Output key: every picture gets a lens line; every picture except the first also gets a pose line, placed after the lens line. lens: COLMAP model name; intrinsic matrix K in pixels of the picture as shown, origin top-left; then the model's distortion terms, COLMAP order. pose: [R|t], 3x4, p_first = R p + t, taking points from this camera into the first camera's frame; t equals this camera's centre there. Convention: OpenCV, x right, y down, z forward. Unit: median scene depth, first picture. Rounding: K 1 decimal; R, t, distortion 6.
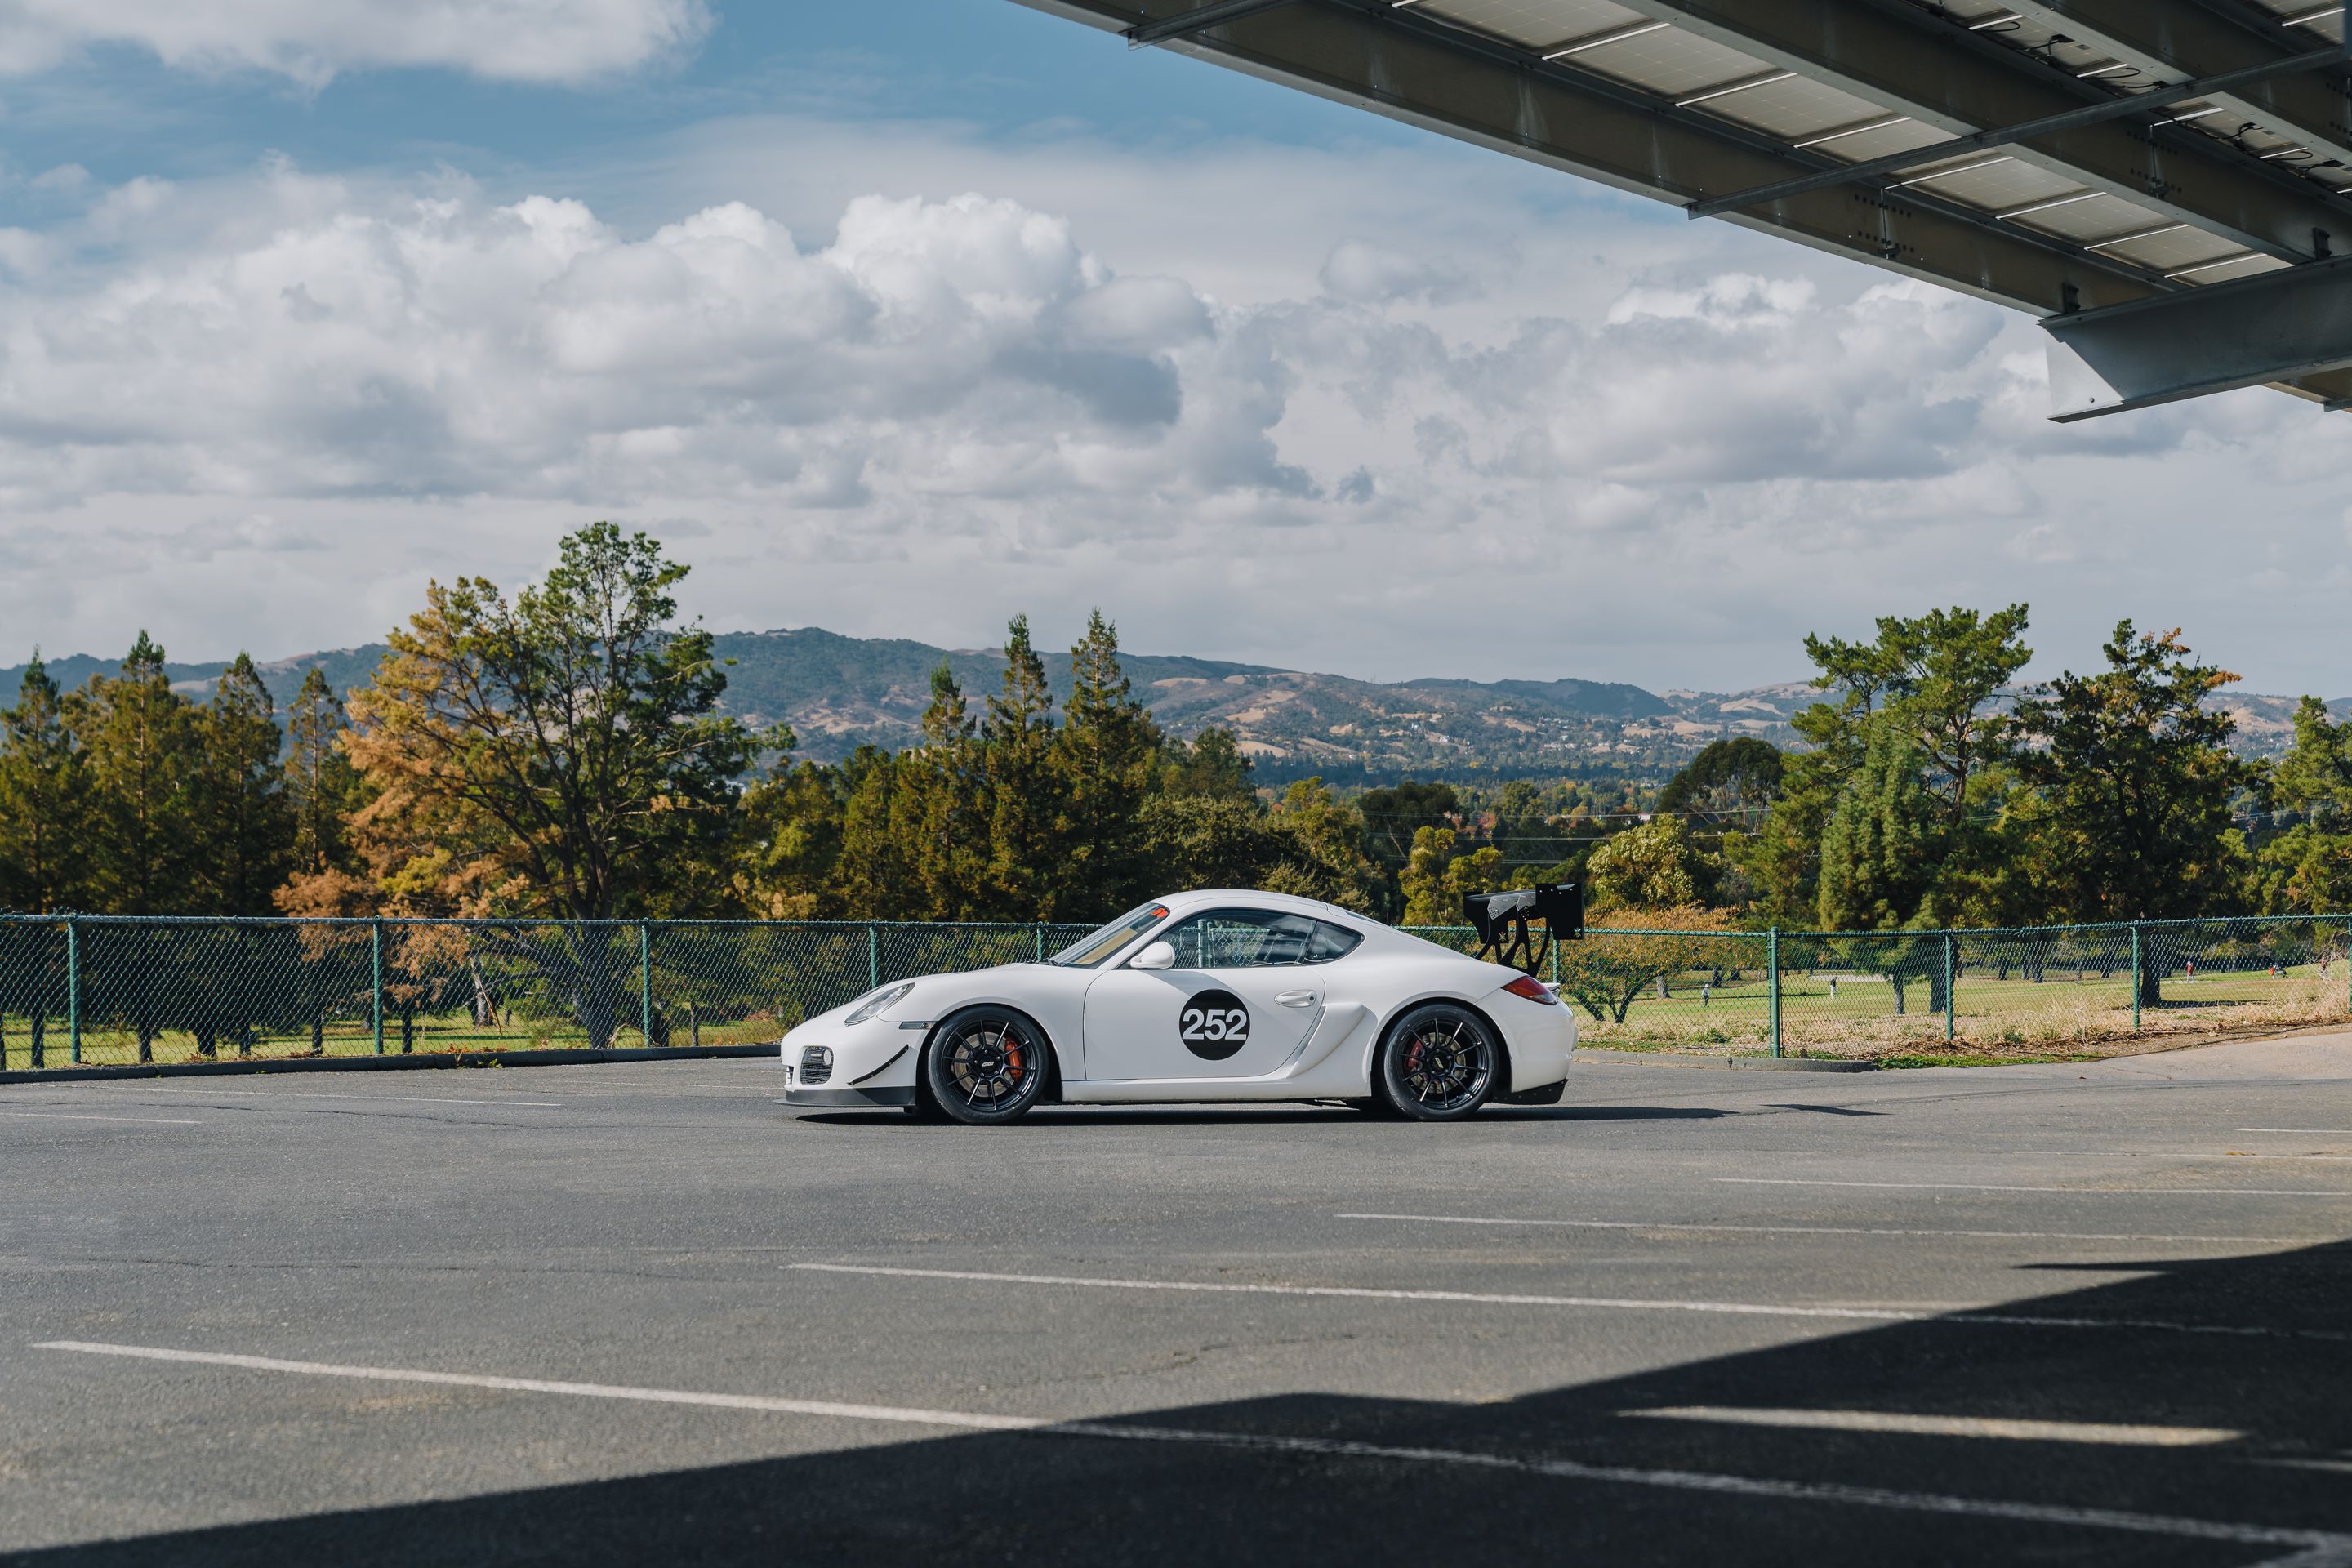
lens RADIAL K [[4387.1, 0, 1223.5], [0, 4387.1, 782.1], [0, 0, 1]] dist [0.090592, 0.131828]
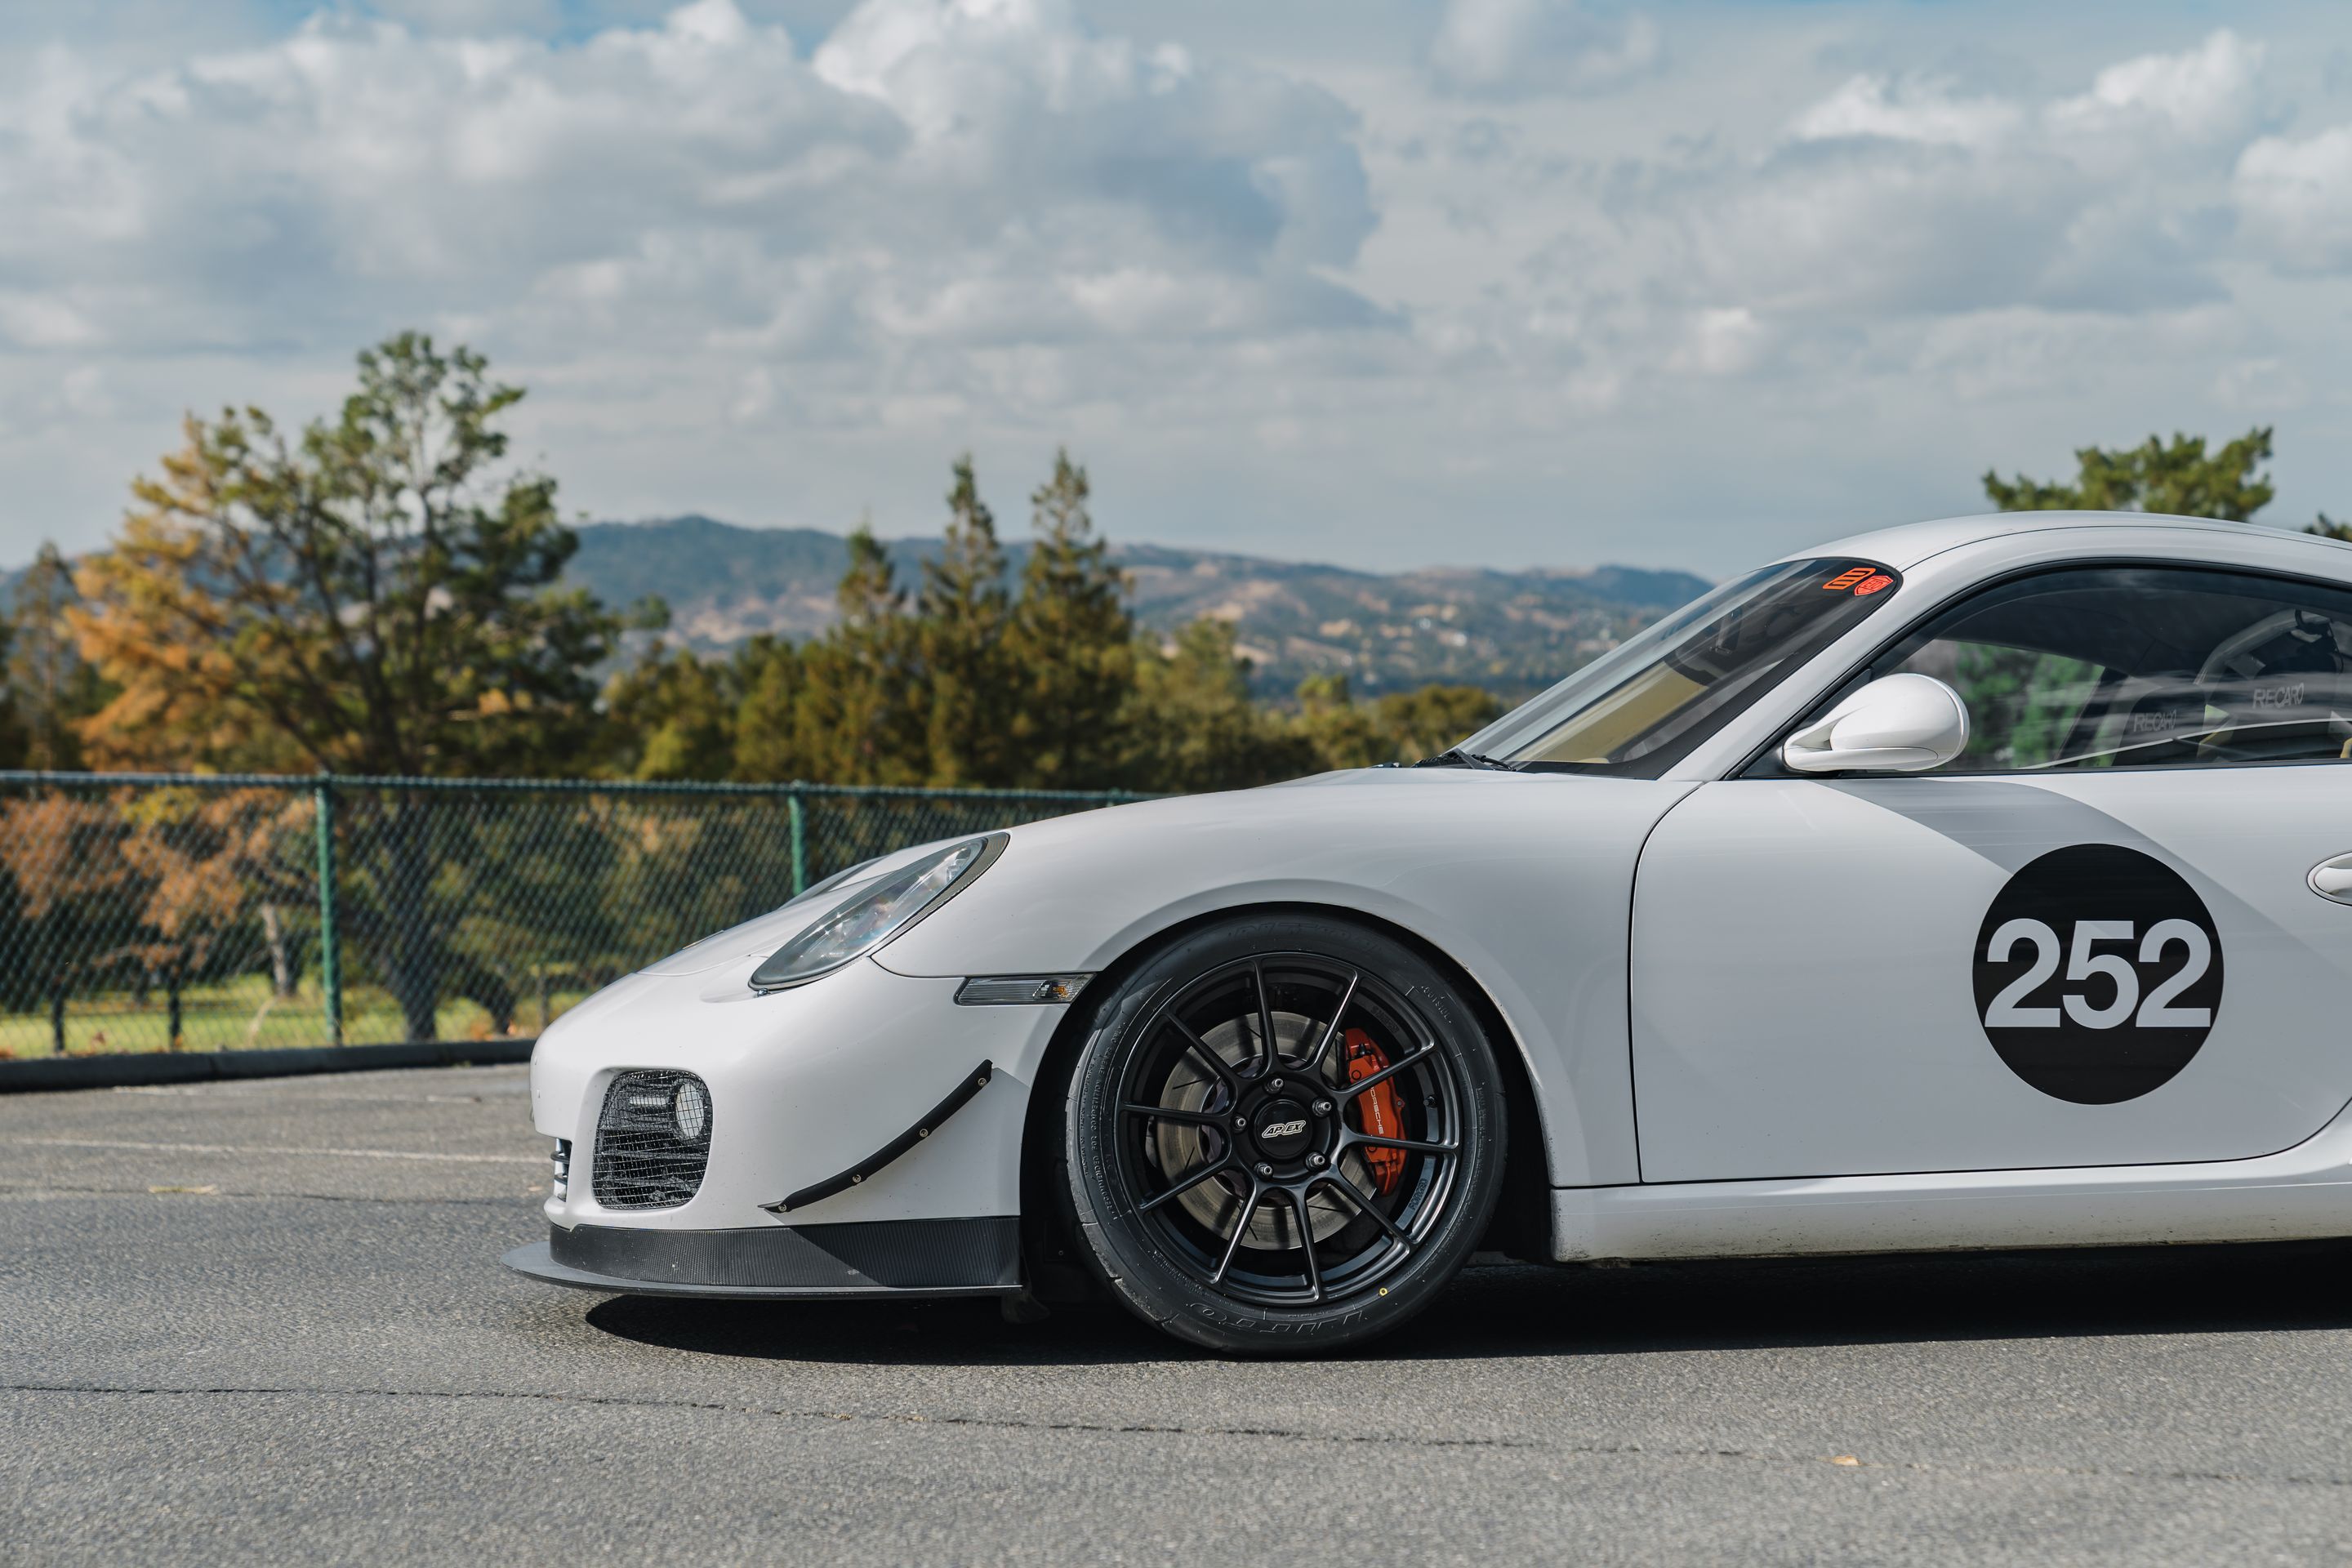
lens RADIAL K [[5003.5, 0, 1176.0], [0, 5003.5, 784.0], [0, 0, 1]] dist [0.062776, -0.068992]
pose [[0.999925, -0.012144, 0.001366, -0.011391], [0.012123, 0.999819, 0.014687, 0.007230], [-0.001544, -0.014669, 0.999891, 0.130462]]
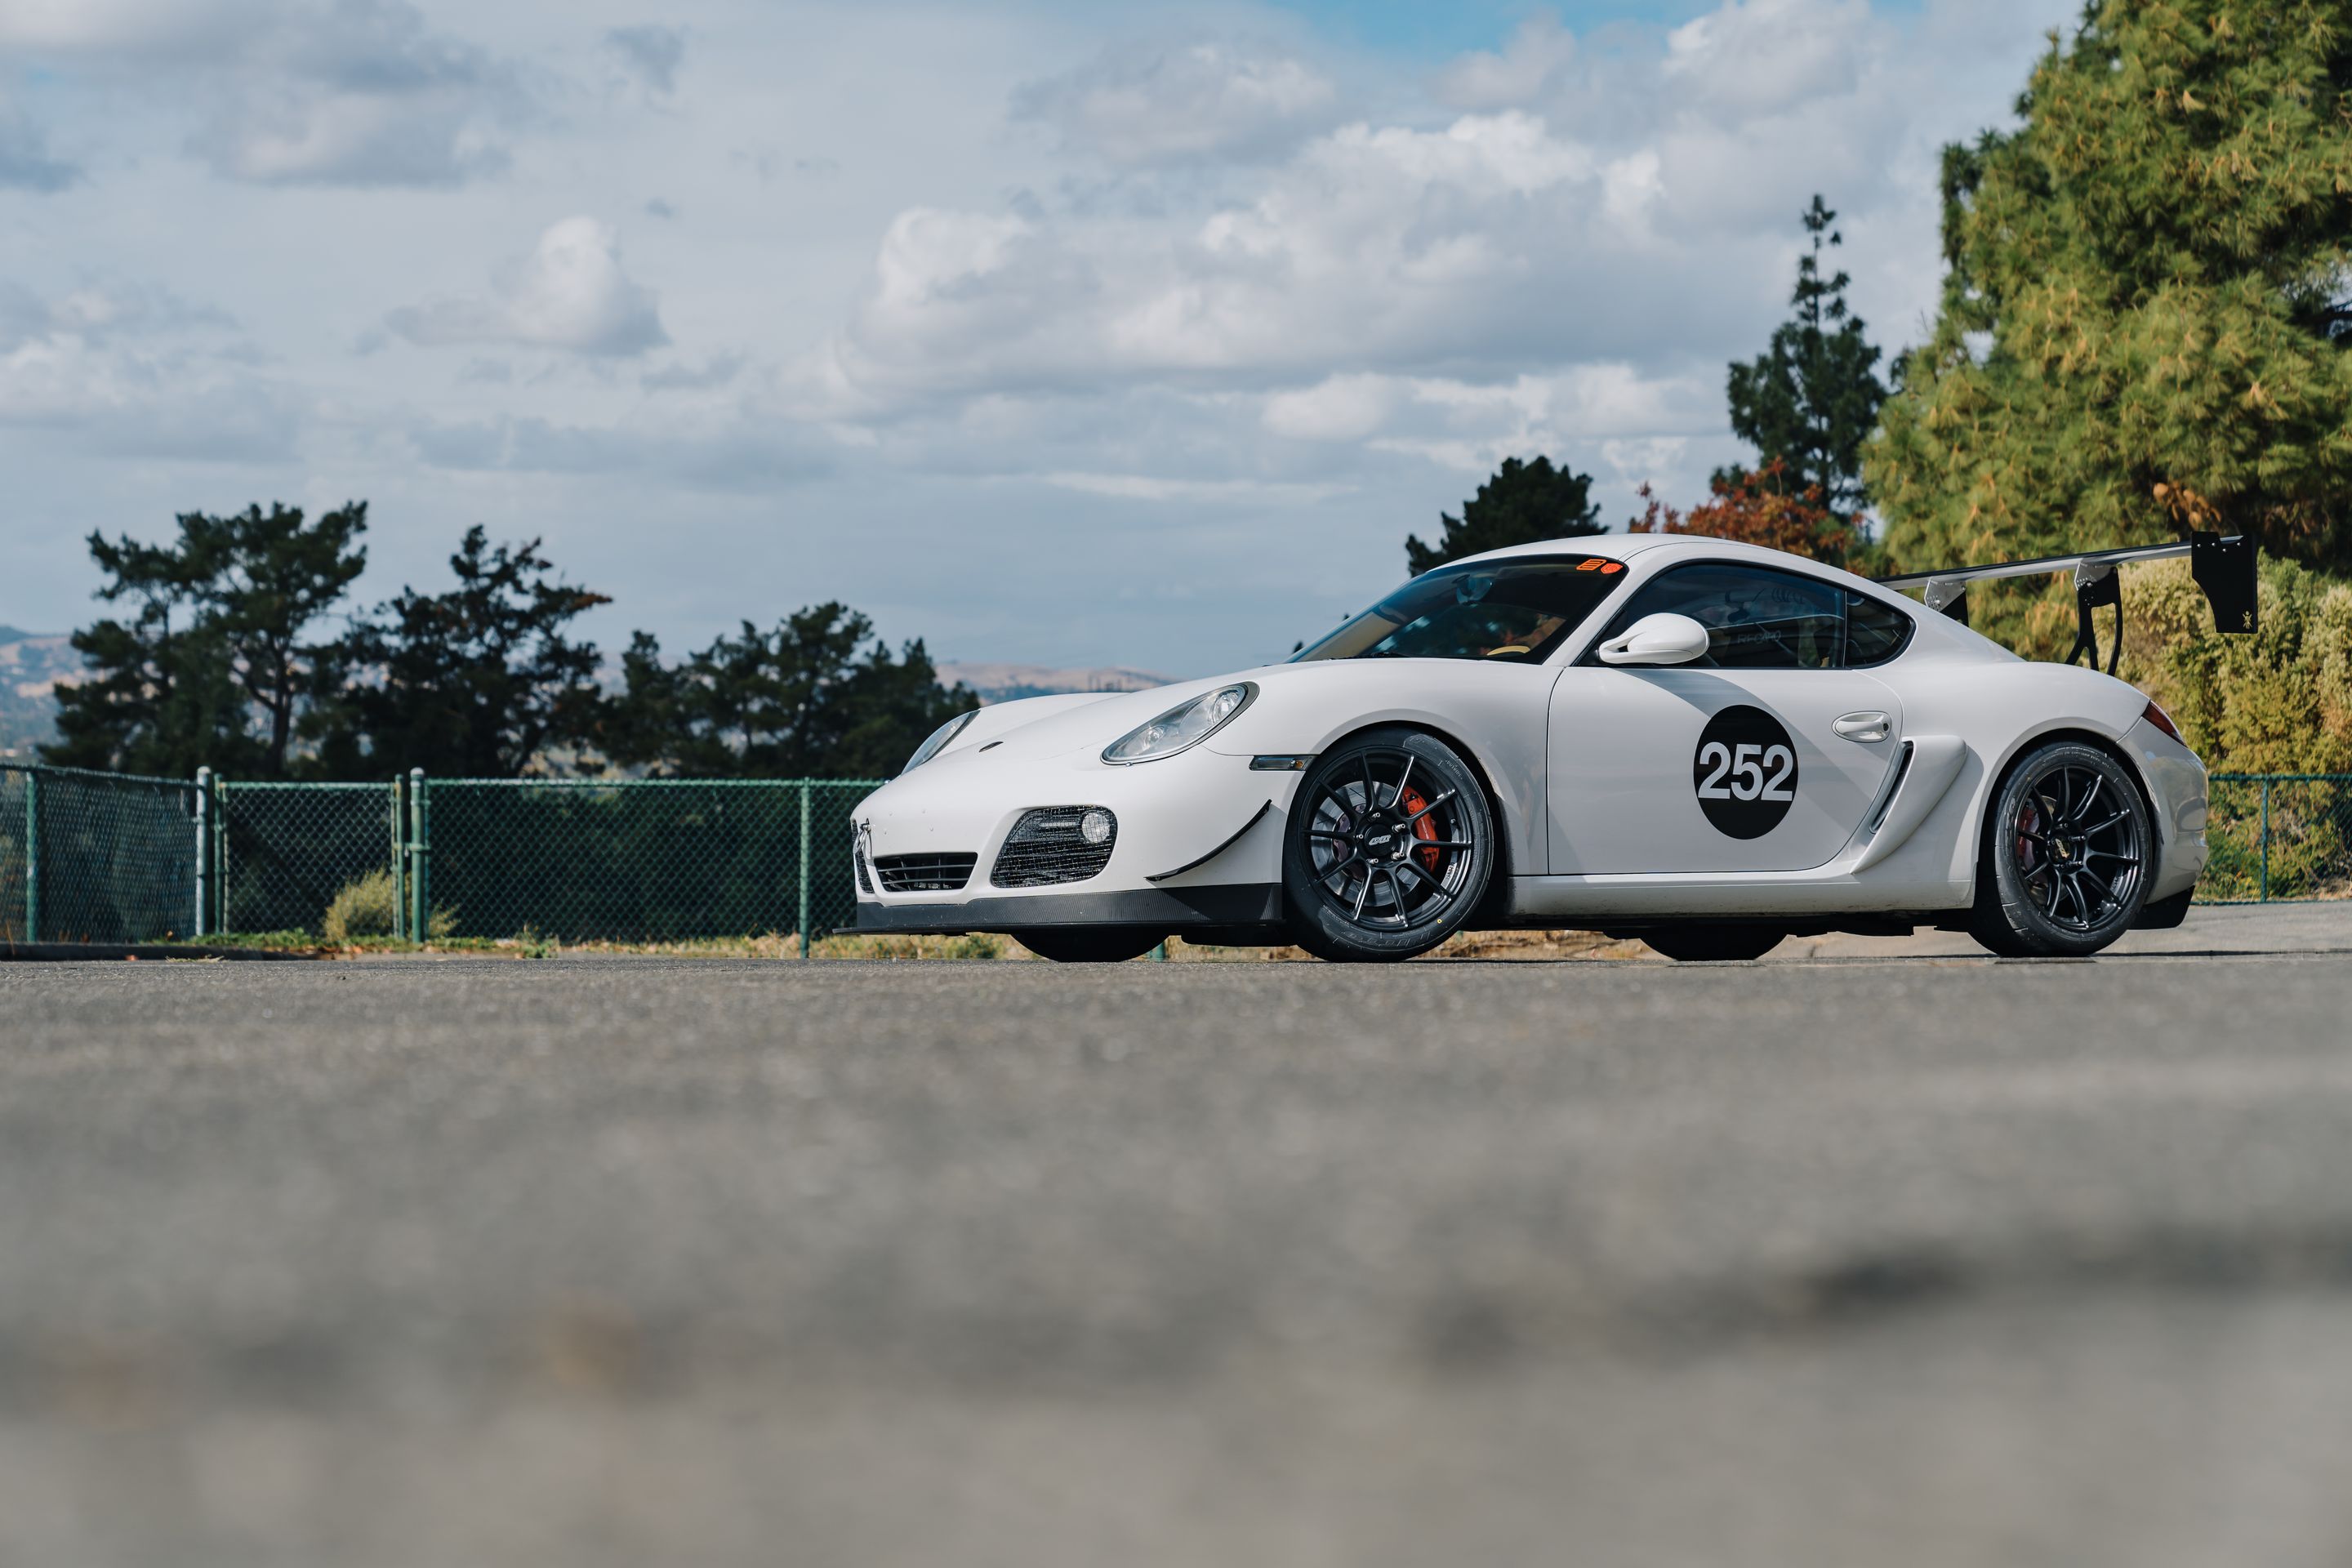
lens RADIAL K [[5031.8, 0, 1176.0], [0, 5031.8, 784.0], [0, 0, 1]] dist [-0.003437, 0.530689]
pose [[0.917180, 0.007655, 0.398399, -0.058566], [-0.008029, 0.999968, -0.000731, 0.010963], [-0.398391, -0.002528, 0.917212, 0.088930]]
